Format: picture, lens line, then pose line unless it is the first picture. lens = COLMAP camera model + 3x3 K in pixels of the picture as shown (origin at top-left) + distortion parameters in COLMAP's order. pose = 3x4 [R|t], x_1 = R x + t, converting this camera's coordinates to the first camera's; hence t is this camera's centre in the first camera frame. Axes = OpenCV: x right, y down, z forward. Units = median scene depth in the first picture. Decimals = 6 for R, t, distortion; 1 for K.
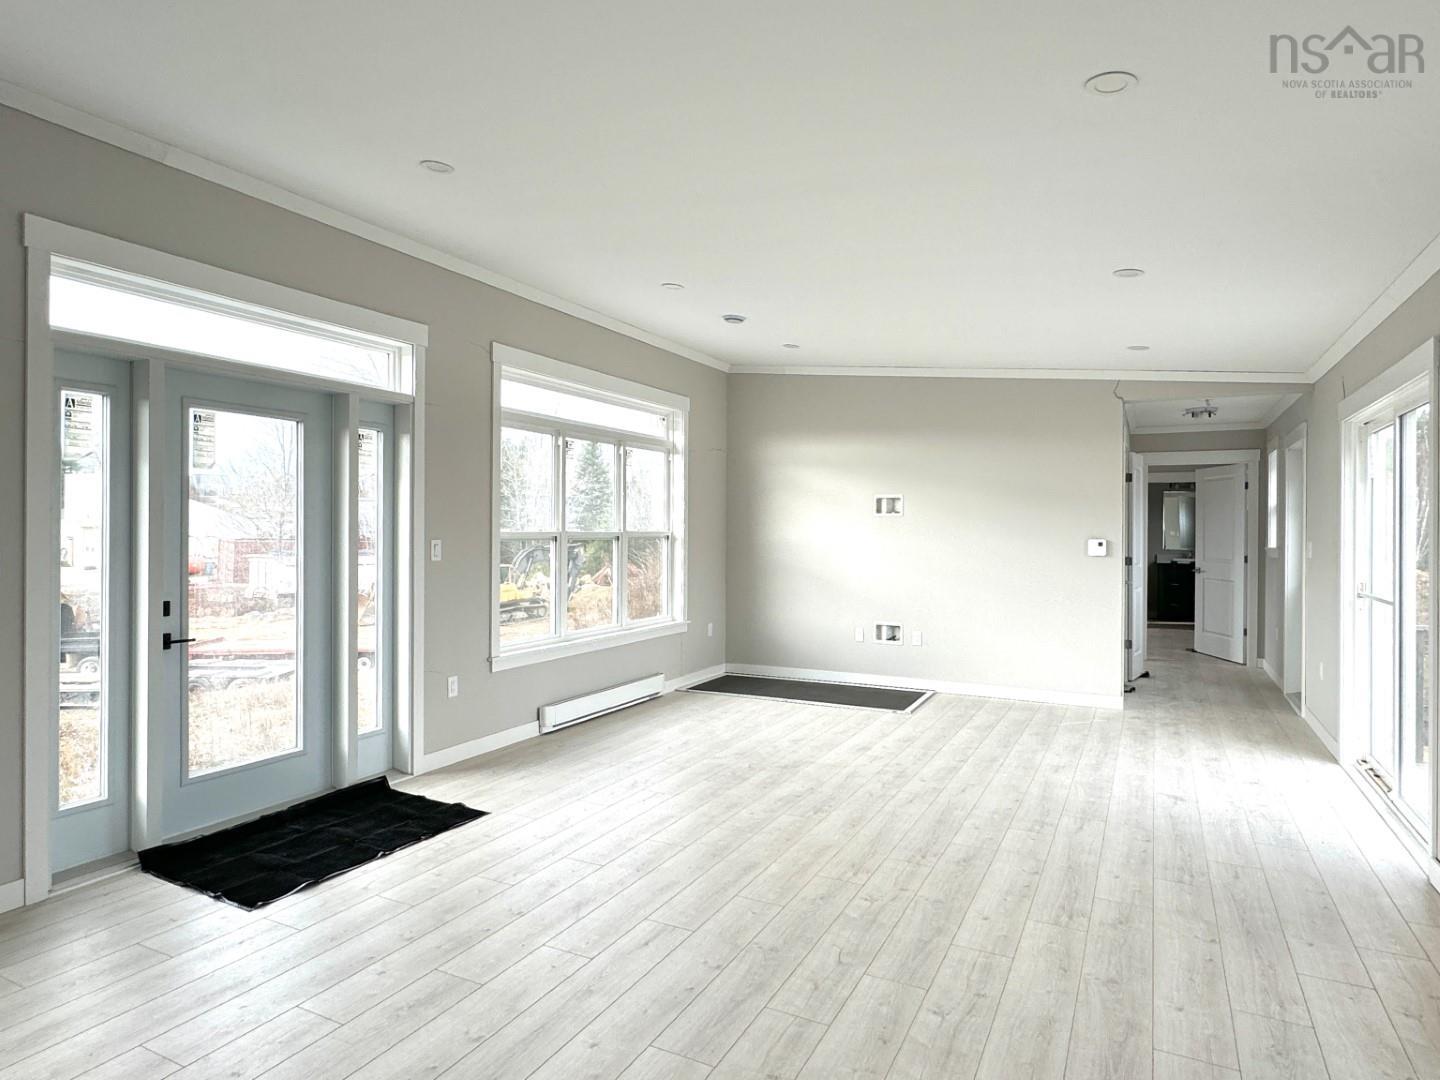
lens RADIAL K [[848.4, 0, 719.5], [0, 848.4, 535.7], [0, 0, 1]] dist [0.007971, -0.000051]
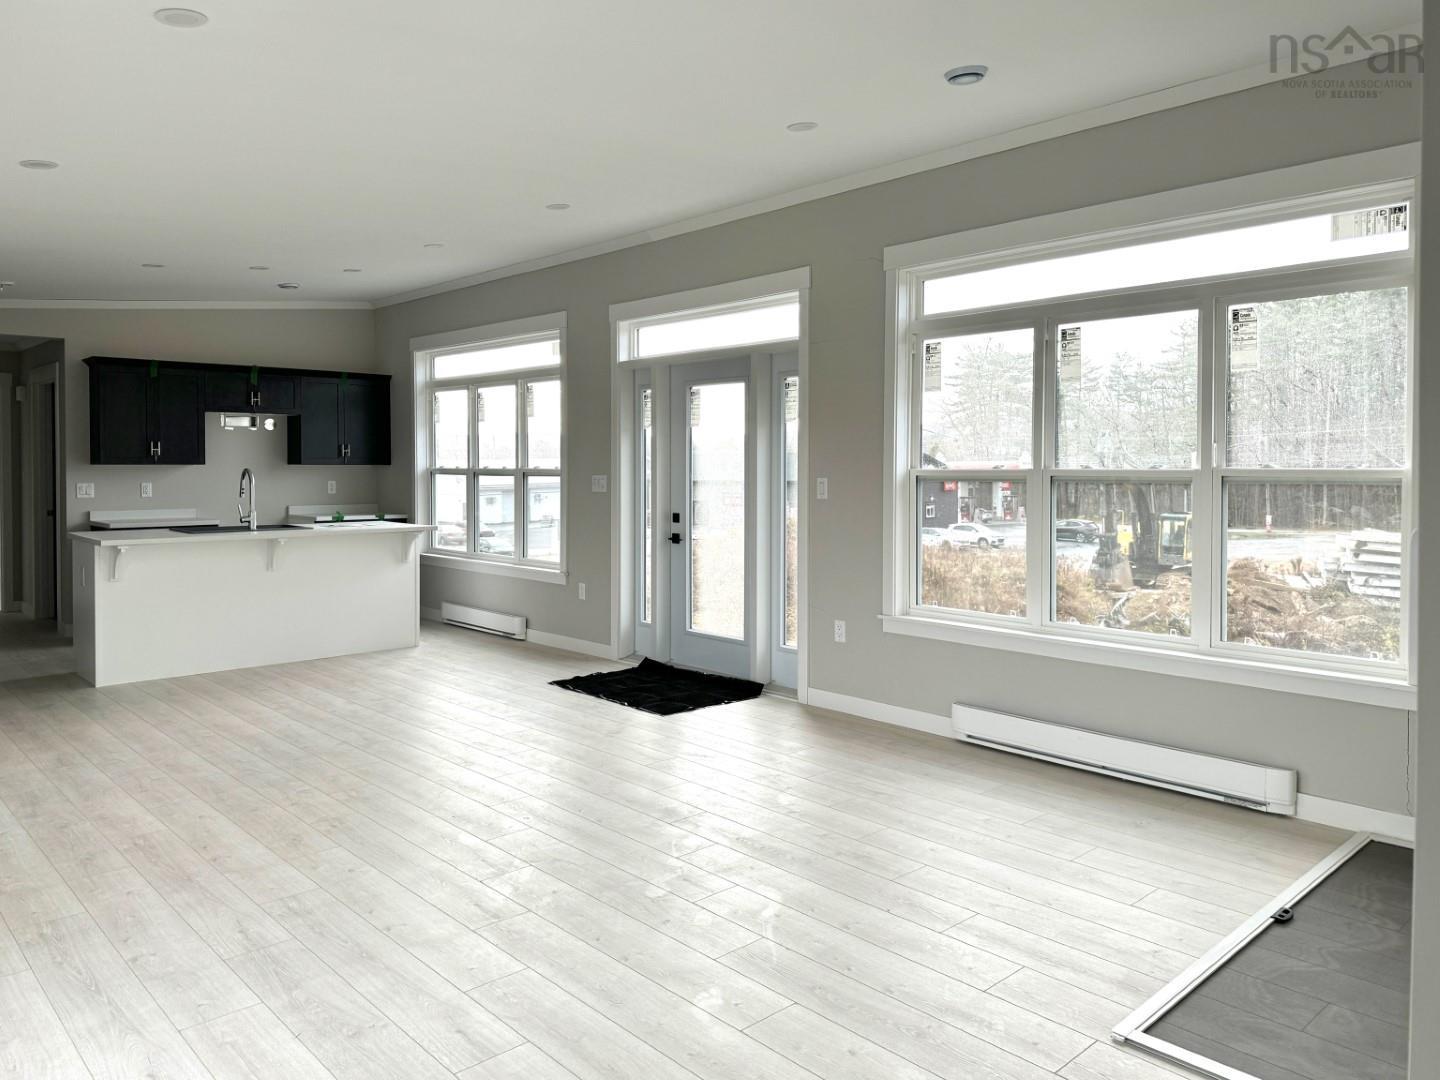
lens RADIAL K [[1020.6, 0, 710.4], [0, 1020.6, 484.2], [0, 0, 1]] dist [0.031596, 0.002473]
pose [[-0.342895, 0.018858, -0.939184, 1.077974], [-0.000572, 0.999794, 0.020284, -0.014744], [0.939373, 0.007492, -0.342814, 1.666270]]
